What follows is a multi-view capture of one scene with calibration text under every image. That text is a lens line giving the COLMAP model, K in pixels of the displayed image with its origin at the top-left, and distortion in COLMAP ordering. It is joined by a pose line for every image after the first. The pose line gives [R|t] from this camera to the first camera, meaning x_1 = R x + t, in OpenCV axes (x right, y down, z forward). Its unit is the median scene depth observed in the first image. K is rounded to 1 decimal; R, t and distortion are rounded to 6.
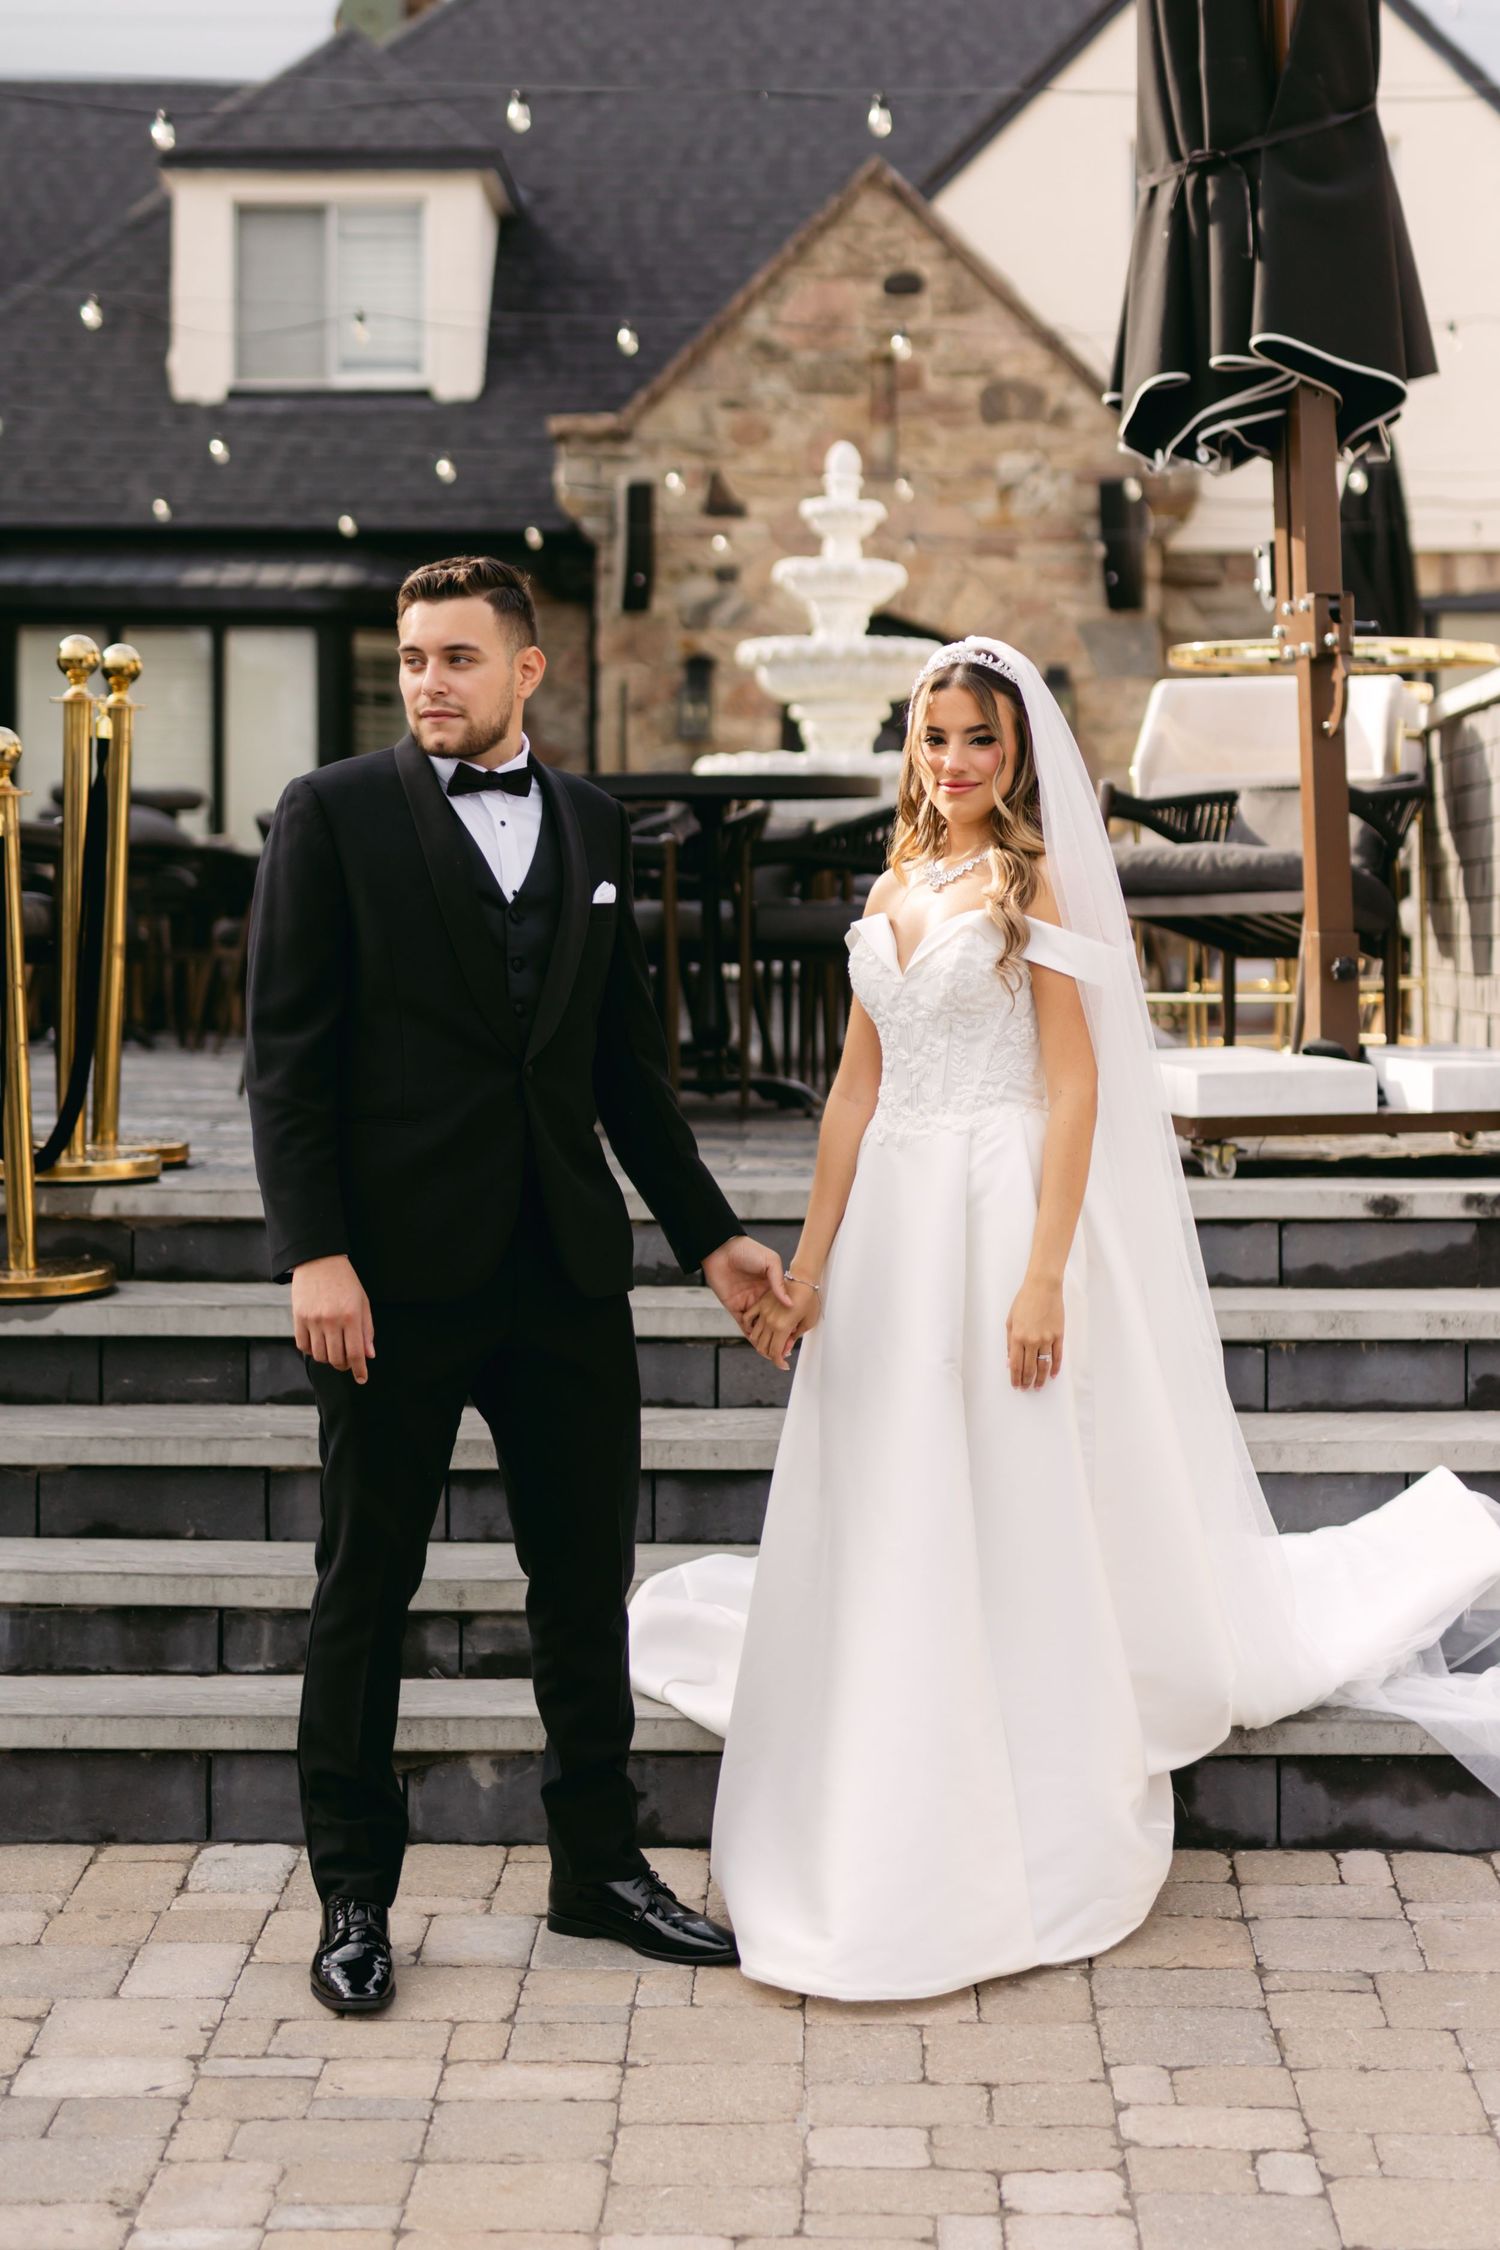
lens RADIAL K [[3582.2, 0, 749.6], [0, 3582.2, 981.5], [0, 0, 1]] dist [0.003676, 0.047288]
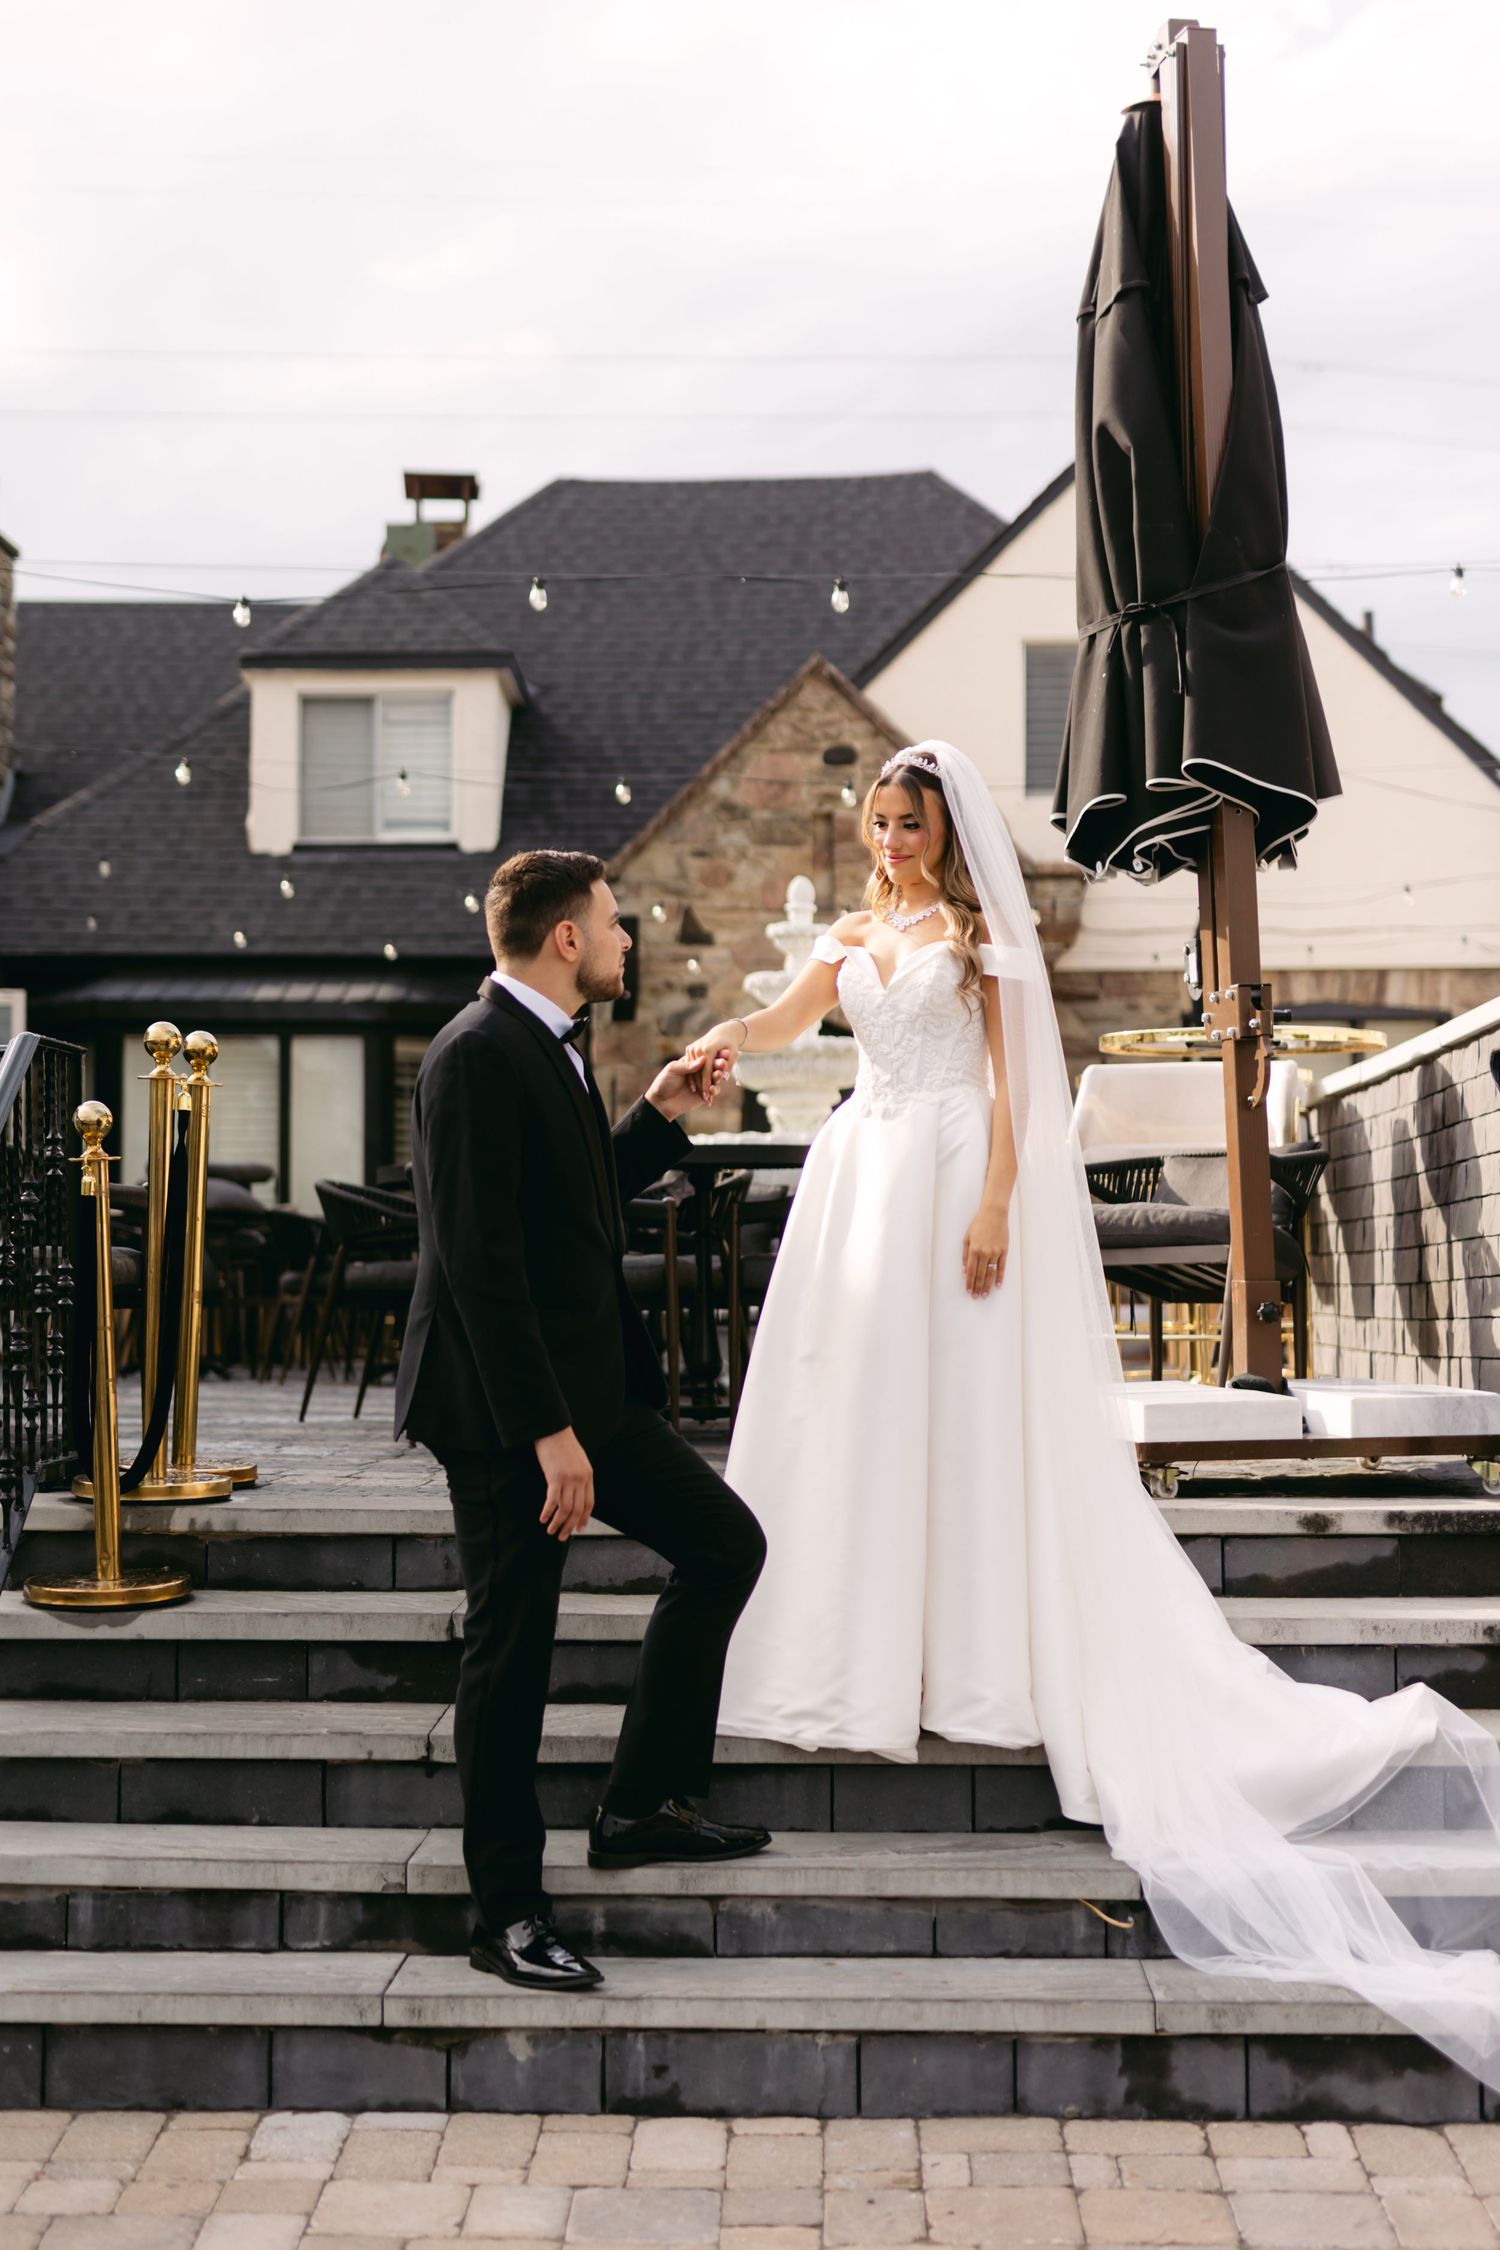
lens RADIAL K [[3496.5, 0, 704.5], [0, 3496.5, 1129.5], [0, 0, 1]] dist [0.013831, 0.064355]
pose [[0.999621, -0.002518, -0.027408, 0.018839], [0.000982, 0.998436, -0.055906, 0.000642], [0.027506, 0.055857, 0.998060, -0.127385]]
